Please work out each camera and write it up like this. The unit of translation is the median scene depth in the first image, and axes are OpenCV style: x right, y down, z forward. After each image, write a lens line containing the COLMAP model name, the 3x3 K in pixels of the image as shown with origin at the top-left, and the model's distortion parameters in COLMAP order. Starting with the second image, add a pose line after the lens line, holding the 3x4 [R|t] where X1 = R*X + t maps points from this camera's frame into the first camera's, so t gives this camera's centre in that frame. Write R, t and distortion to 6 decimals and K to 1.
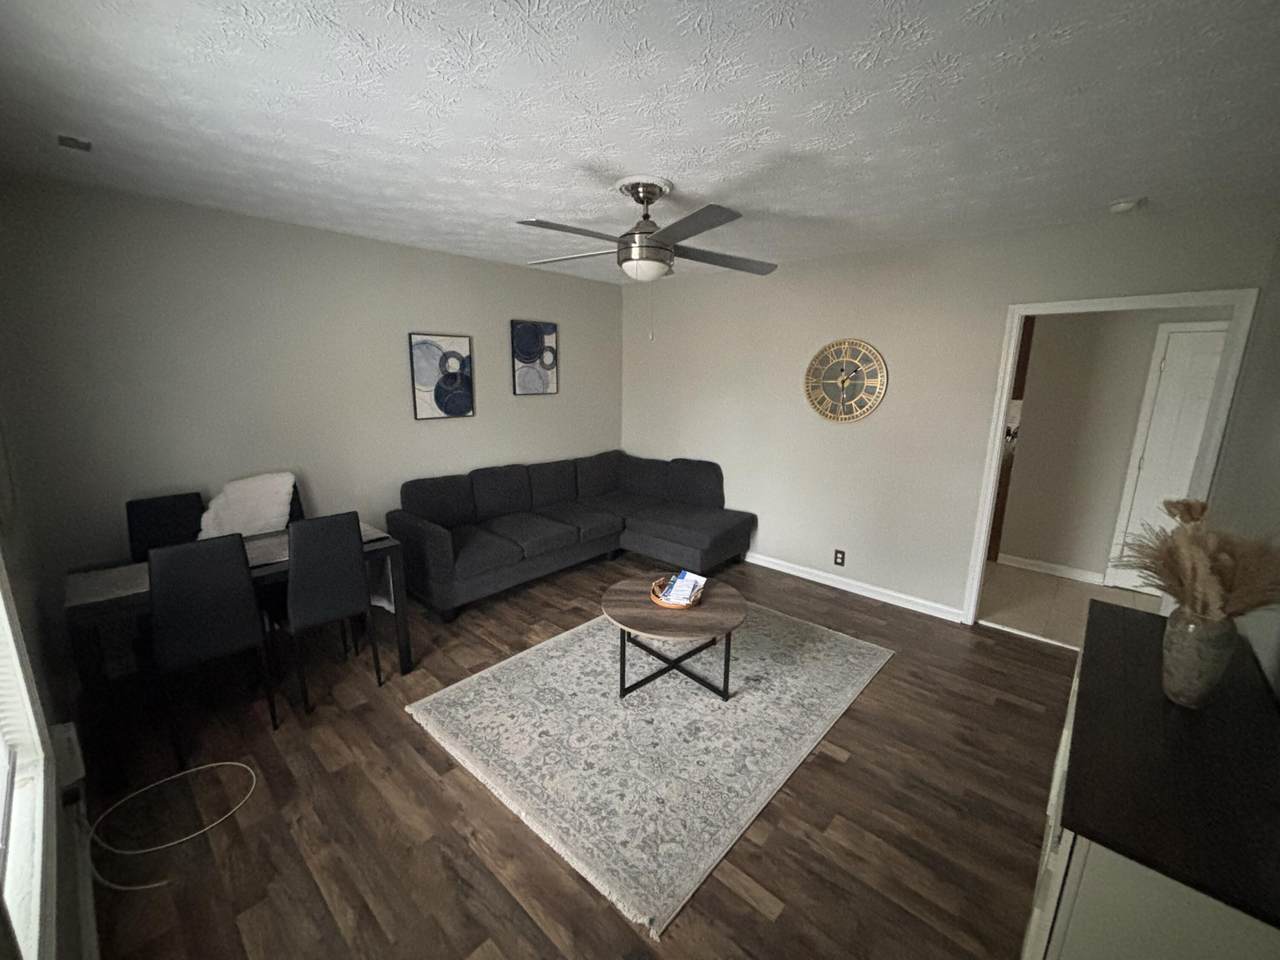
lens RADIAL K [[514.8, 0, 640.0], [0, 514.8, 480.0], [0, 0, 1]] dist [0.024467, -0.000049]
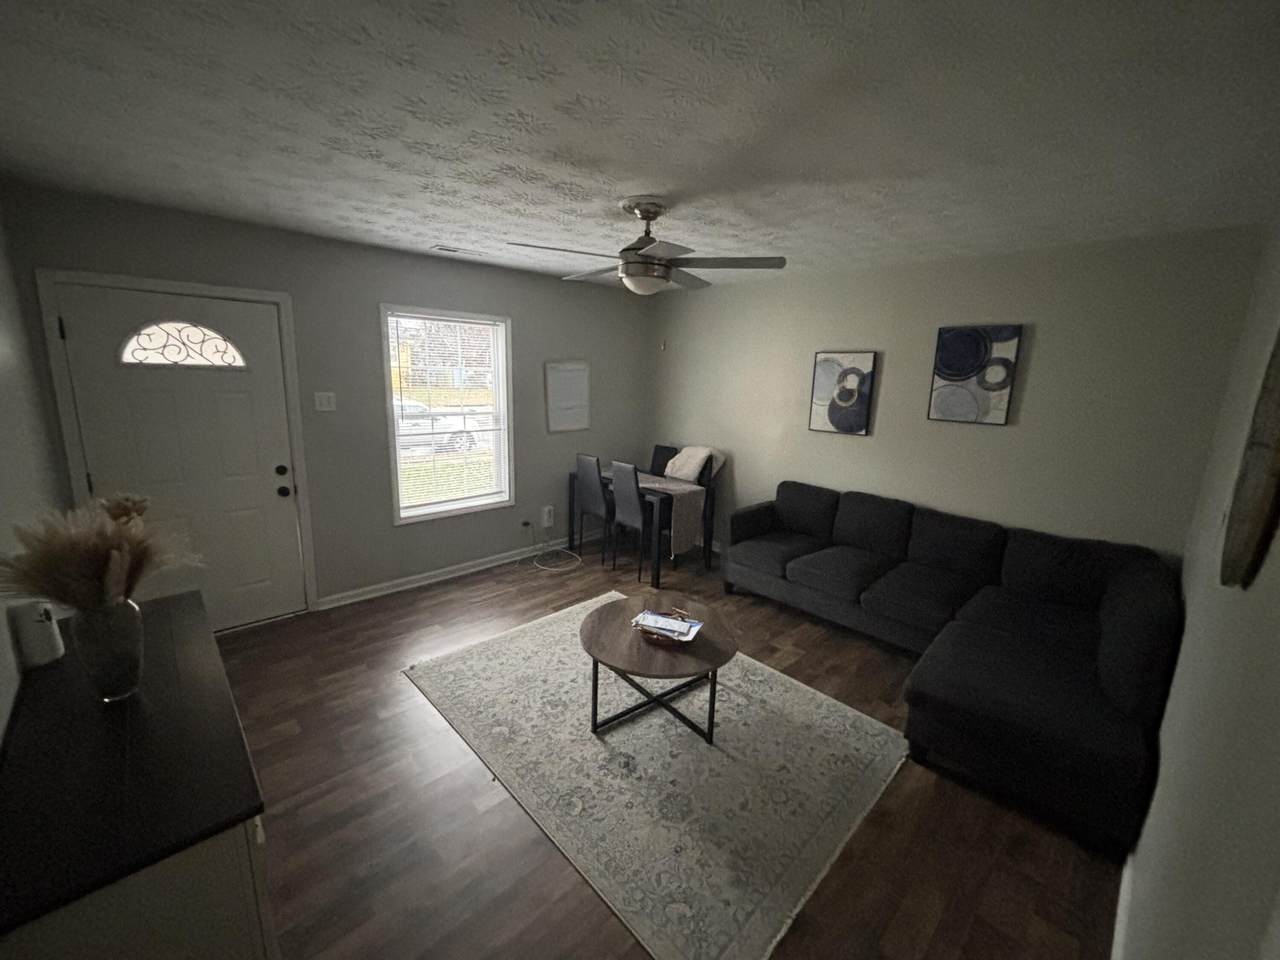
lens RADIAL K [[514.8, 0, 640.0], [0, 514.8, 480.0], [0, 0, 1]] dist [0.024467, -0.000049]
pose [[-0.058617, 0.195421, -0.978966, 0.685632], [-0.244590, 0.947951, 0.203875, -0.149538], [0.967853, 0.251396, -0.007768, 0.677566]]
